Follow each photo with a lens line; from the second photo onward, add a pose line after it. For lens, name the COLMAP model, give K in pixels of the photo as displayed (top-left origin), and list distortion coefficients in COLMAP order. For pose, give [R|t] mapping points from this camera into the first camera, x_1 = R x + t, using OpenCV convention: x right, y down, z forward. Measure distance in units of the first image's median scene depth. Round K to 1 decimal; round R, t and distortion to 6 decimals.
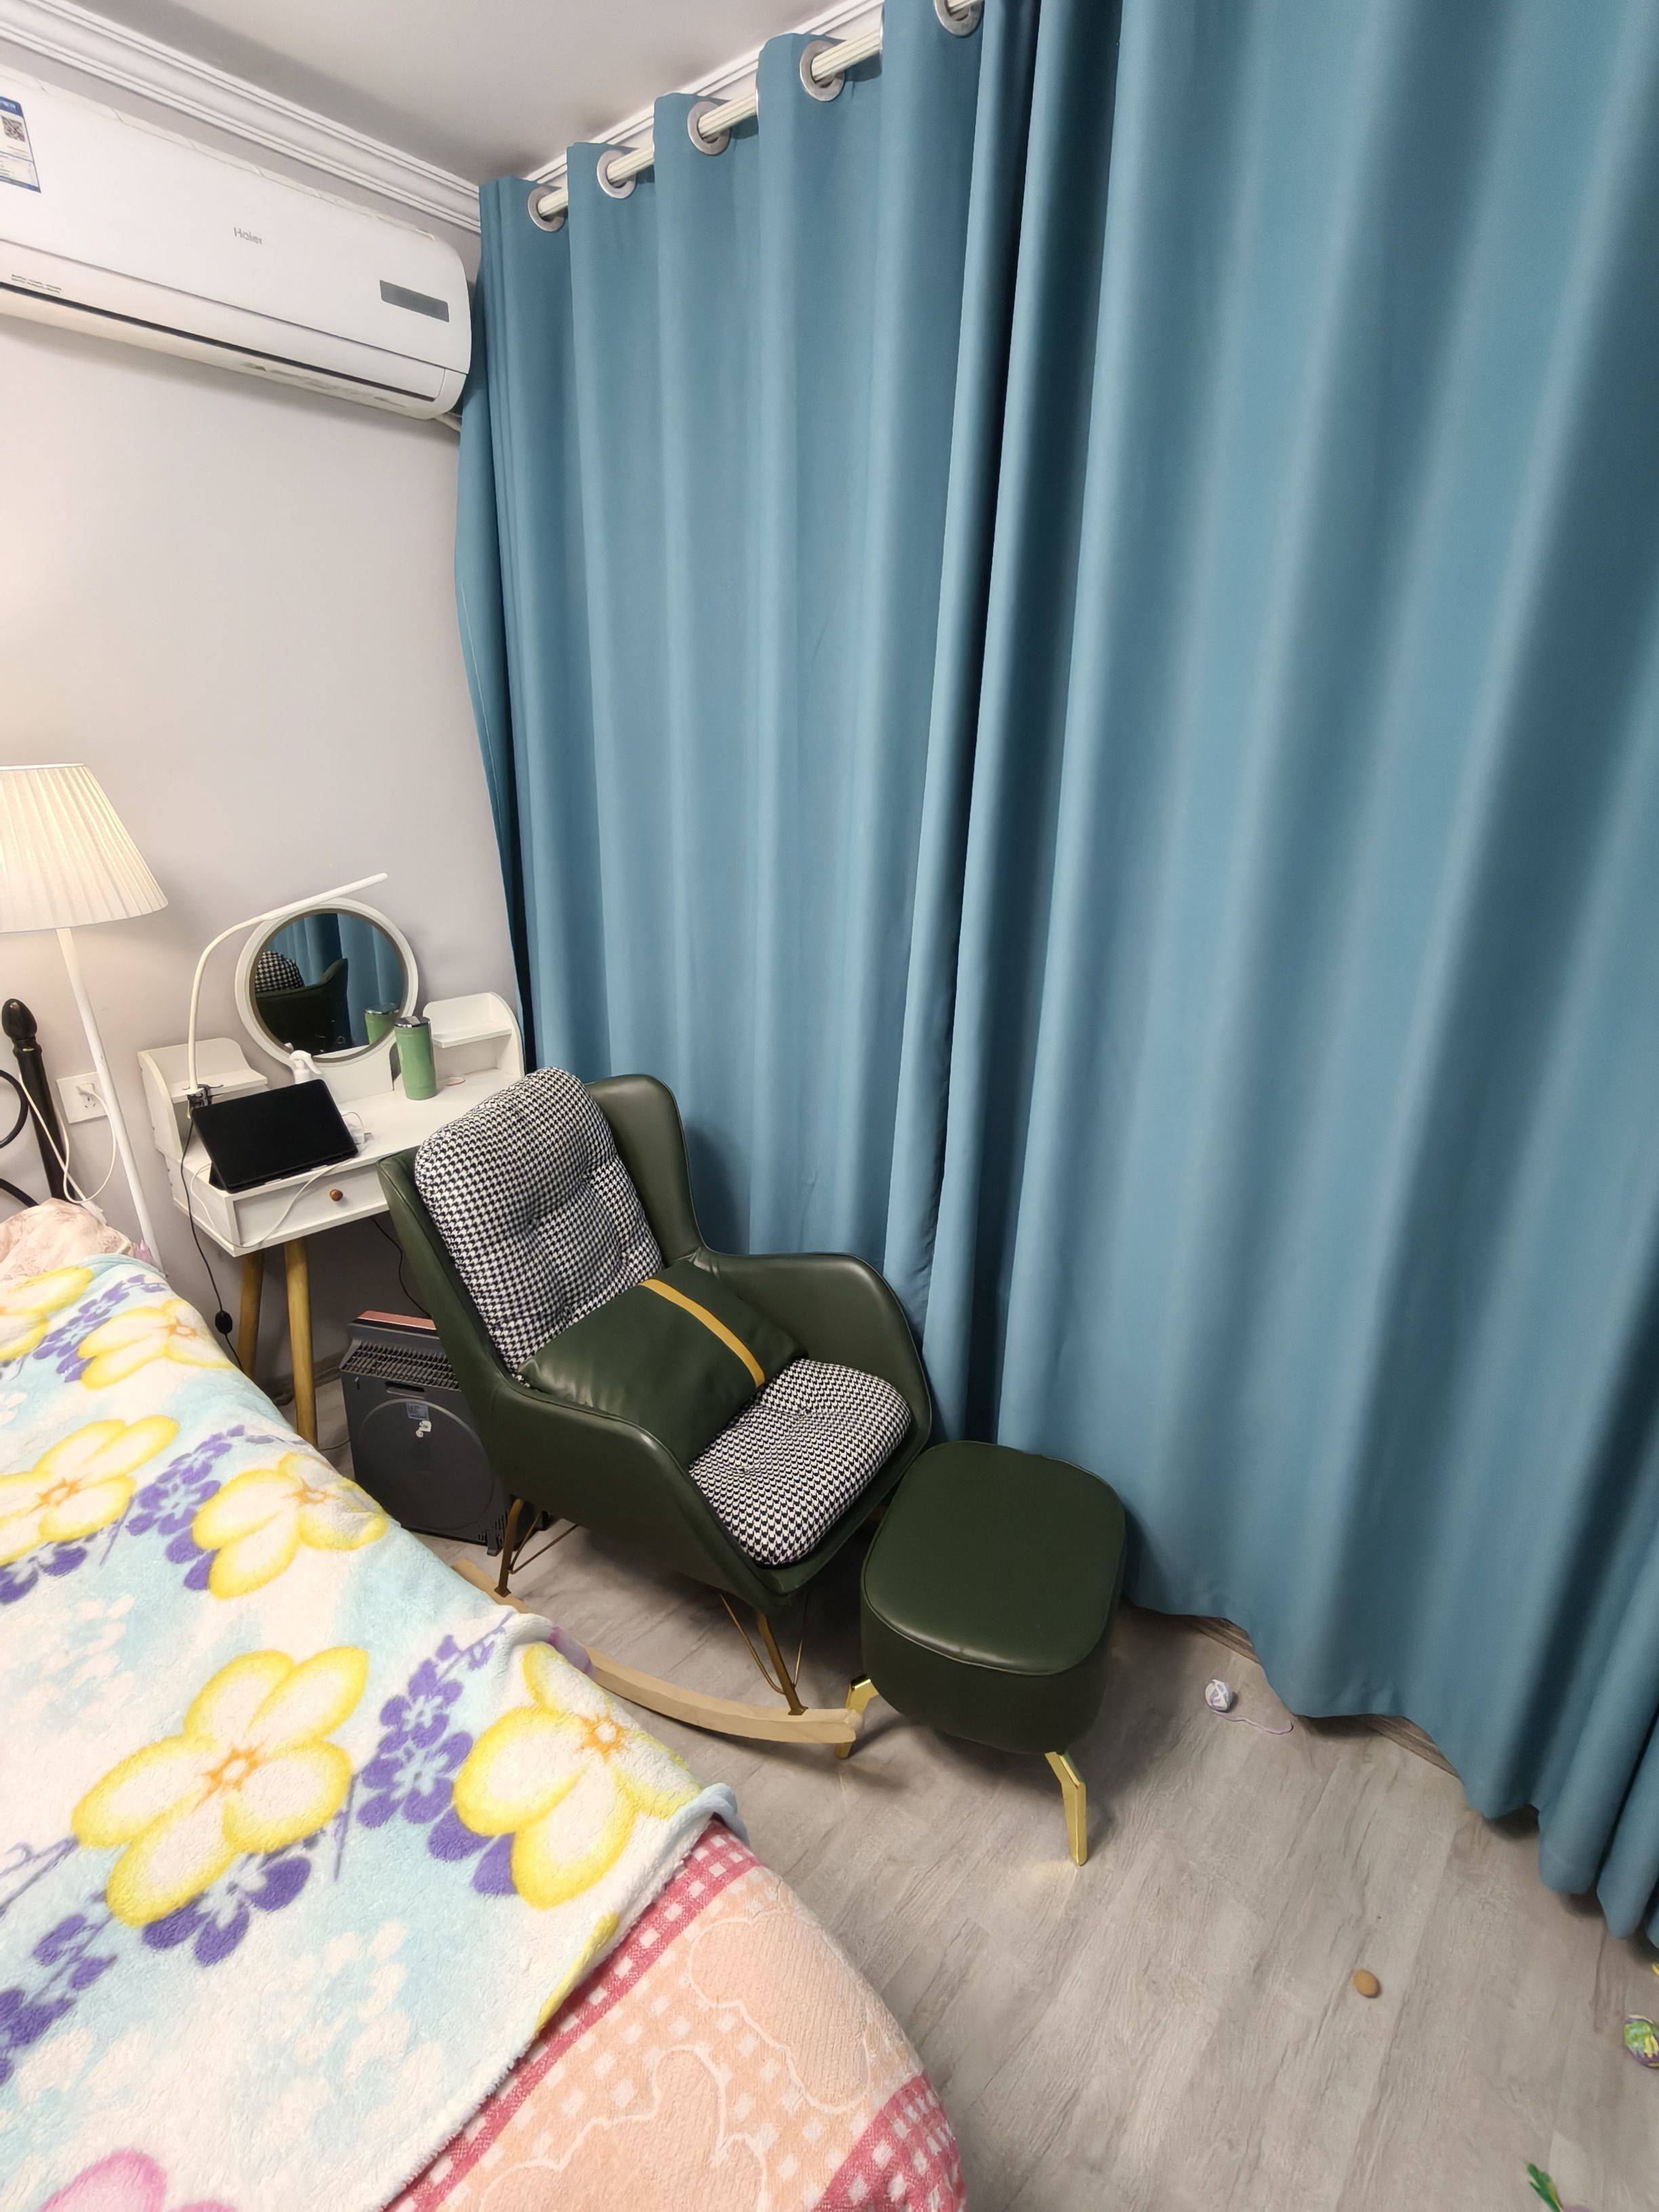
lens RADIAL K [[1036.5, 0, 835.6], [0, 1036.5, 1105.1], [0, 0, 1]] dist [-0.007122, 0.004196]
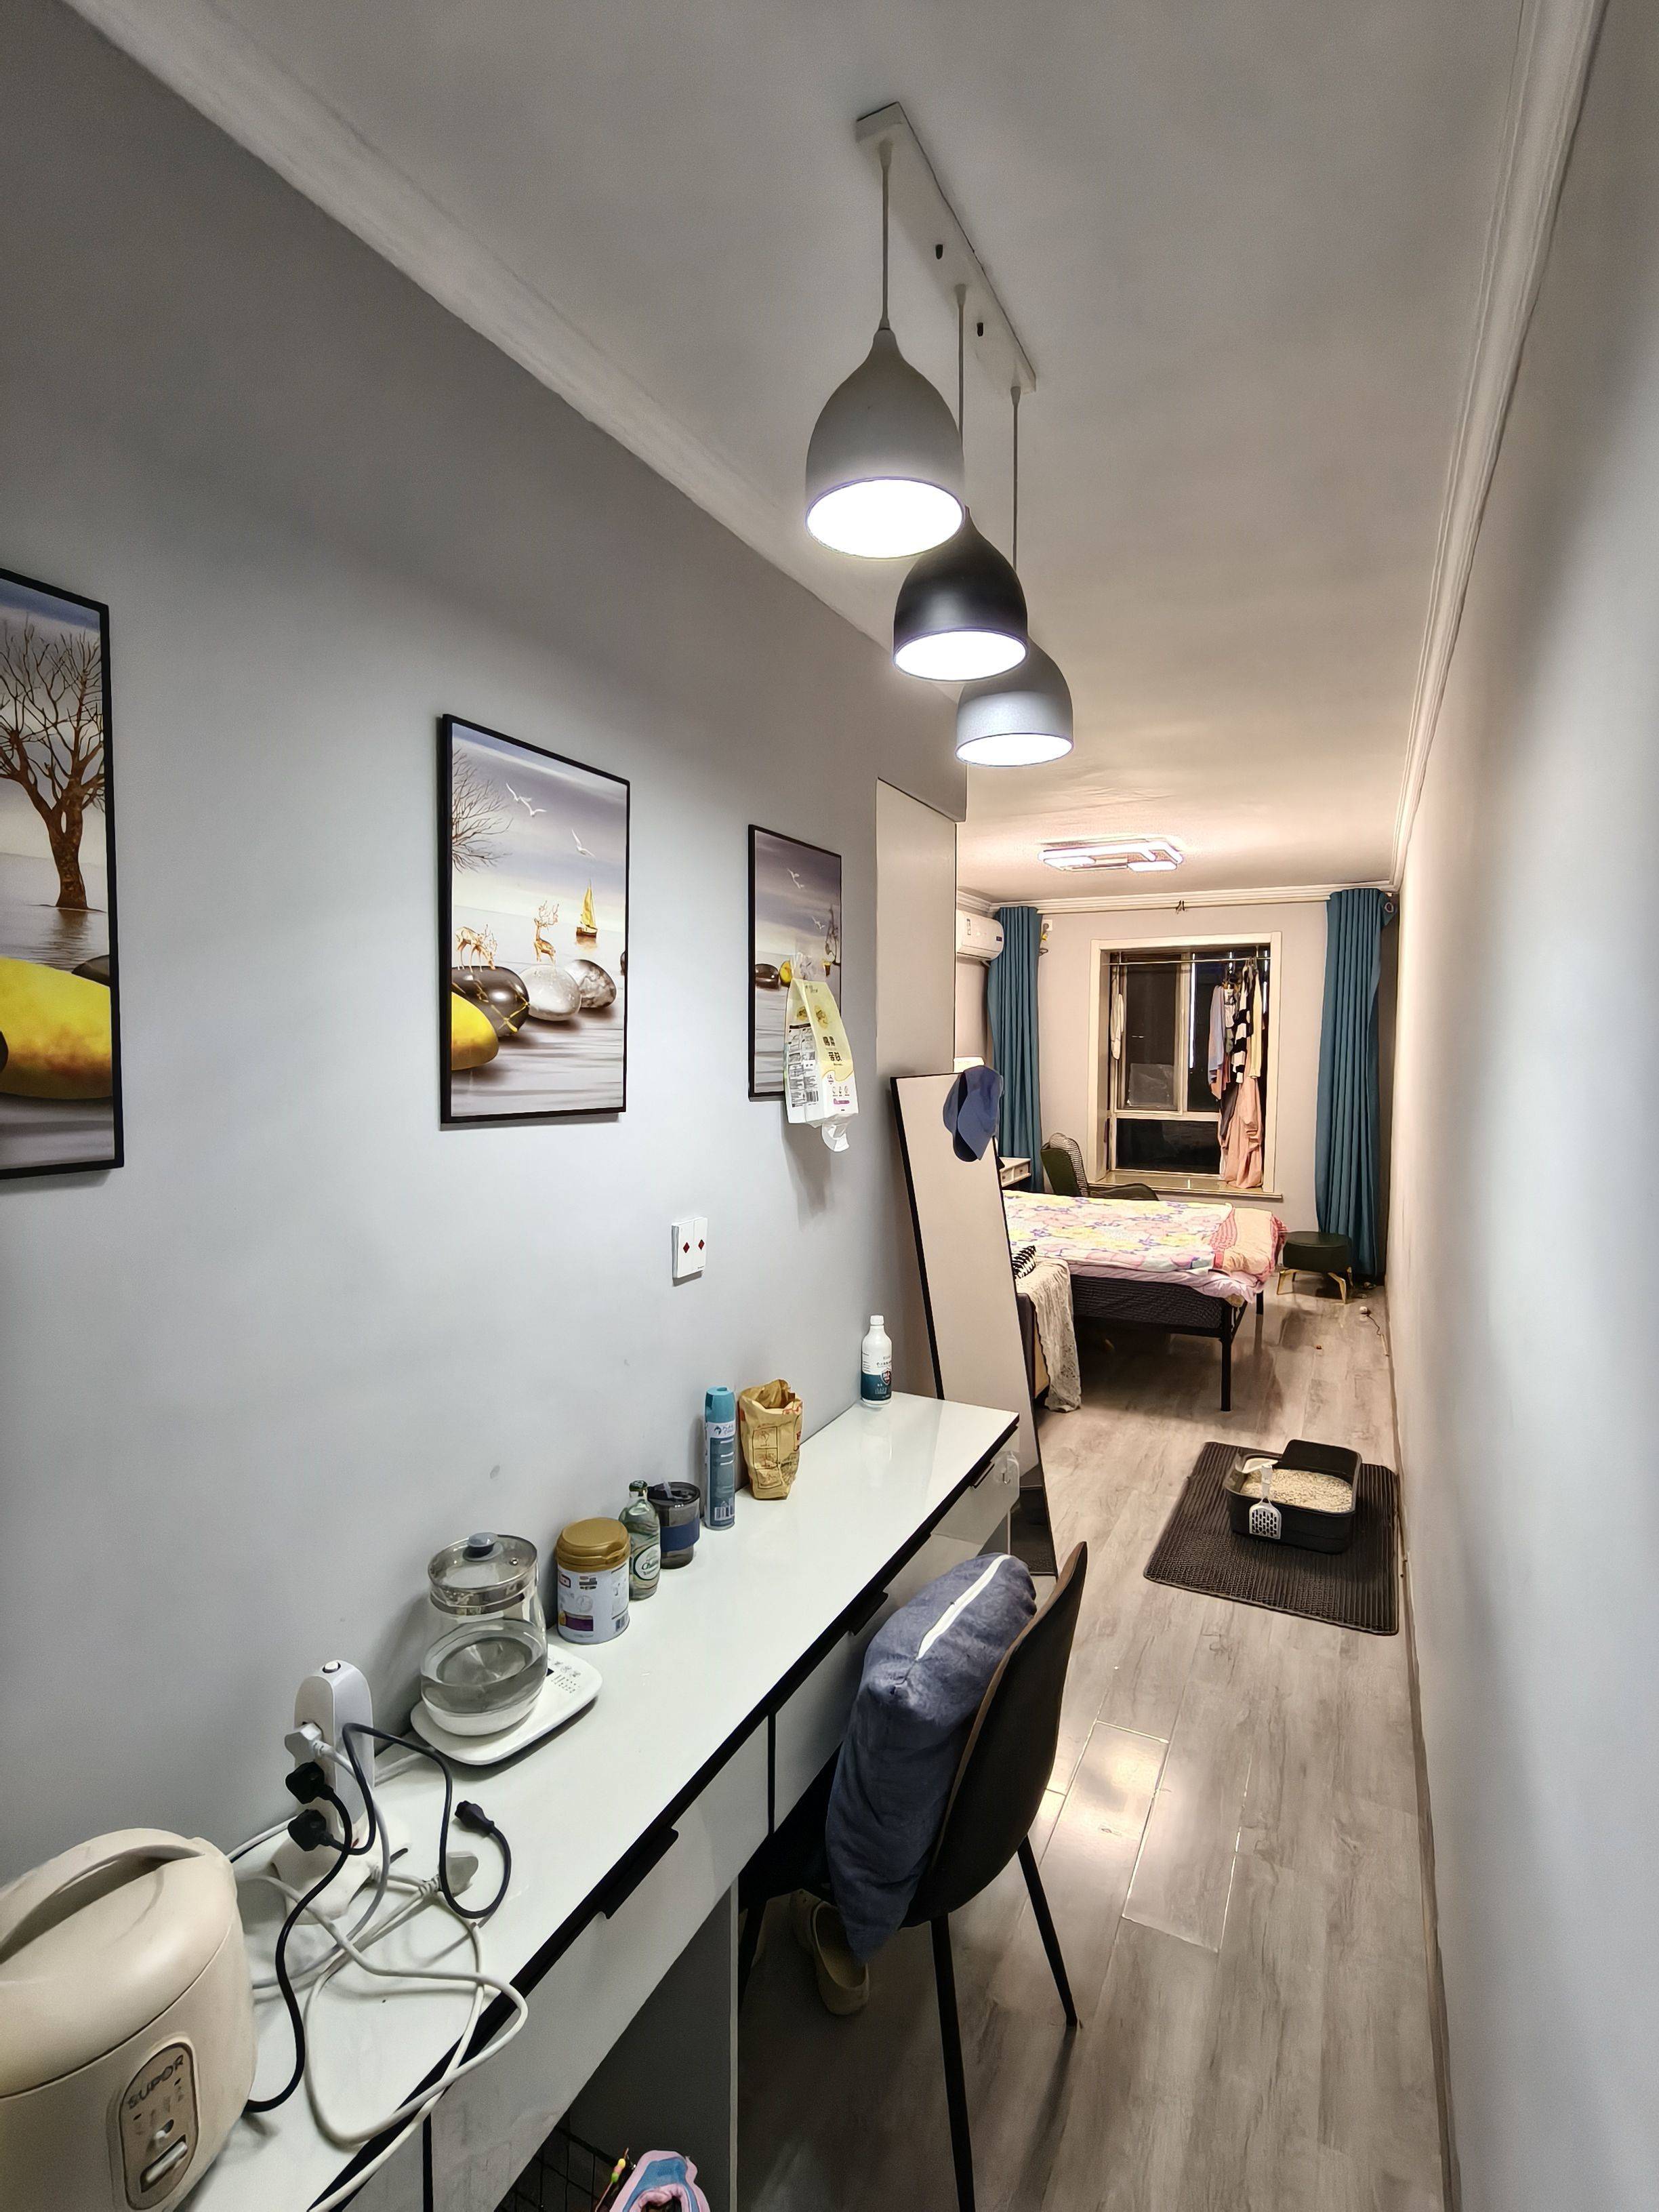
lens RADIAL K [[1036.5, 0, 832.8], [0, 1036.5, 1109.5], [0, 0, 1]] dist [-0.007122, 0.004196]
pose [[0.969732, -0.044090, 0.240159, -1.971868], [0.104970, 0.963312, -0.247005, 0.701637], [-0.220457, 0.264739, 0.938782, -2.292443]]
